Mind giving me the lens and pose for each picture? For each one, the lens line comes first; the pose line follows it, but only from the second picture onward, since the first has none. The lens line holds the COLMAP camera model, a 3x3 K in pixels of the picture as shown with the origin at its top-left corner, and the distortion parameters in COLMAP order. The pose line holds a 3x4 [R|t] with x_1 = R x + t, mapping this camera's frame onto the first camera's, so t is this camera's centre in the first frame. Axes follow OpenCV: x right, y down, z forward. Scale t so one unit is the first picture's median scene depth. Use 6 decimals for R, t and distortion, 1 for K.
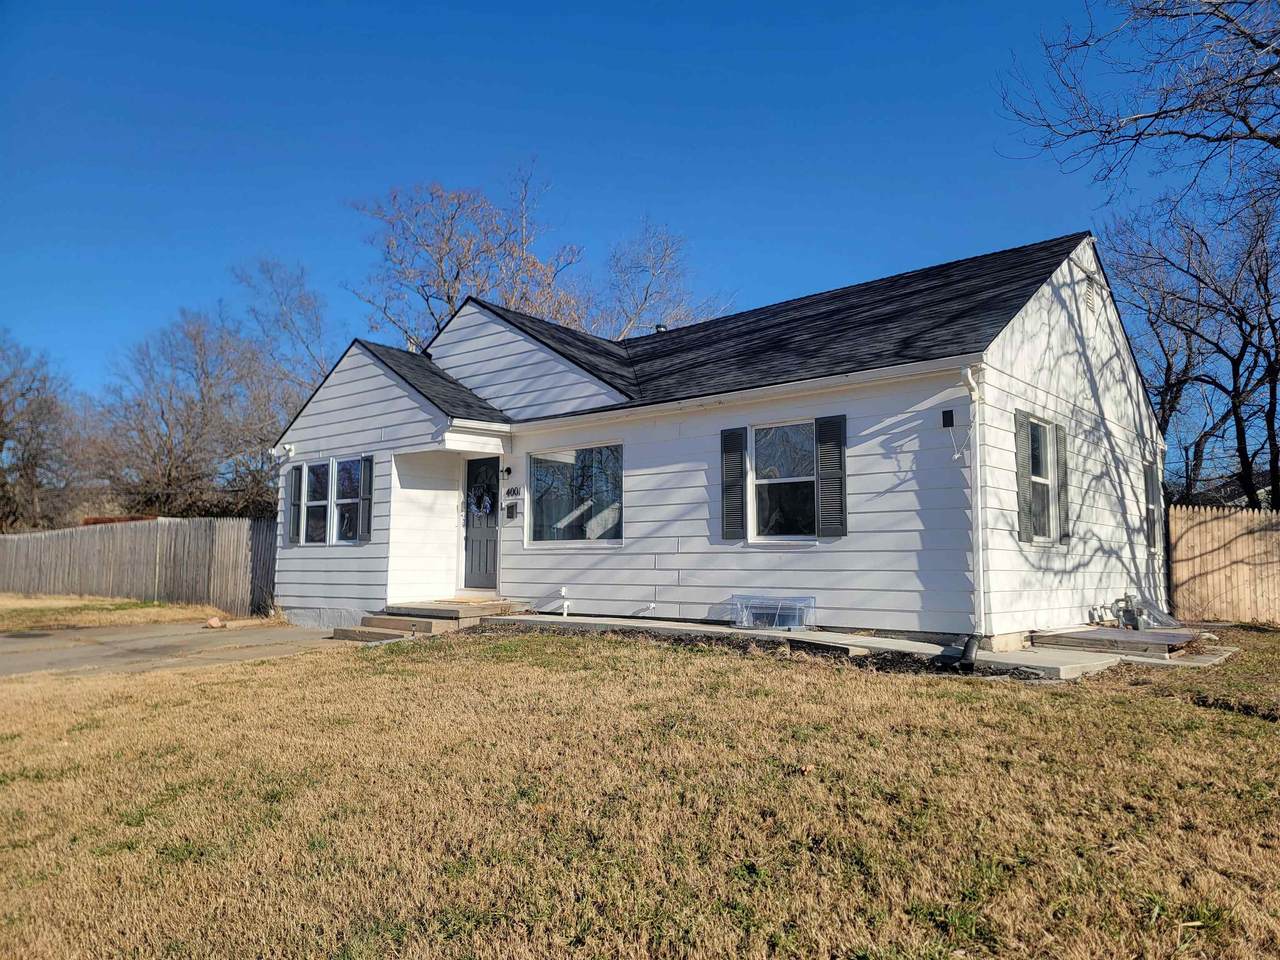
lens RADIAL K [[957.5, 0, 640.0], [0, 957.5, 480.0], [0, 0, 1]] dist [0.001359, -0.000271]
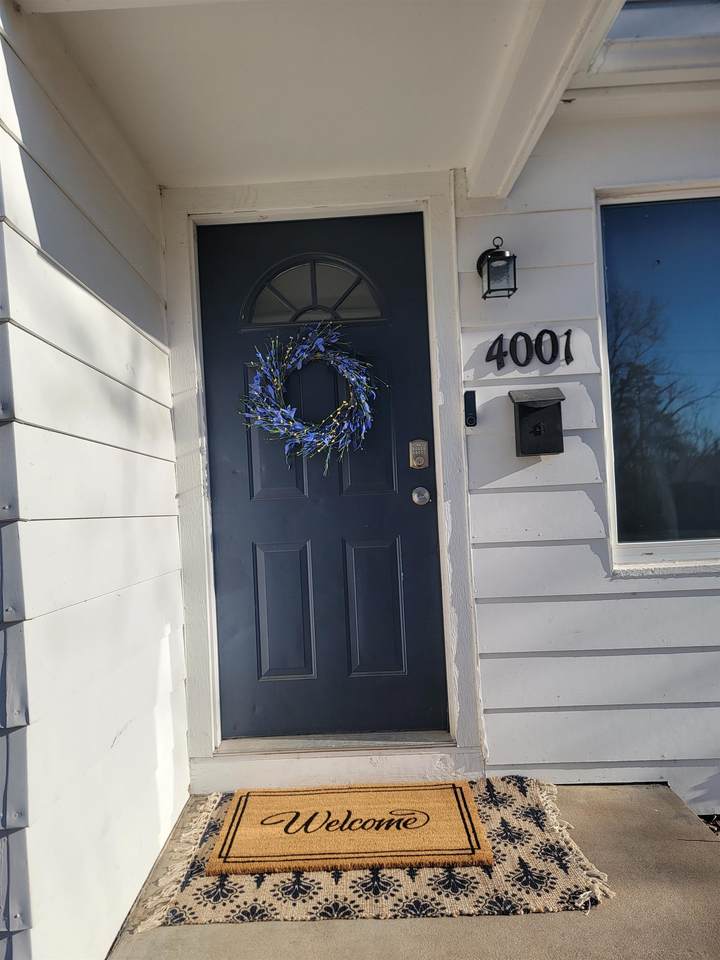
lens RADIAL K [[718.1, 0, 360.0], [0, 718.1, 480.0], [0, 0, 1]] dist [0.001359, -0.000271]
pose [[0.777942, -0.032483, 0.627496, -0.281221], [-0.002136, 0.998520, 0.054338, 0.035837], [-0.628333, -0.043612, 0.776721, 0.864194]]
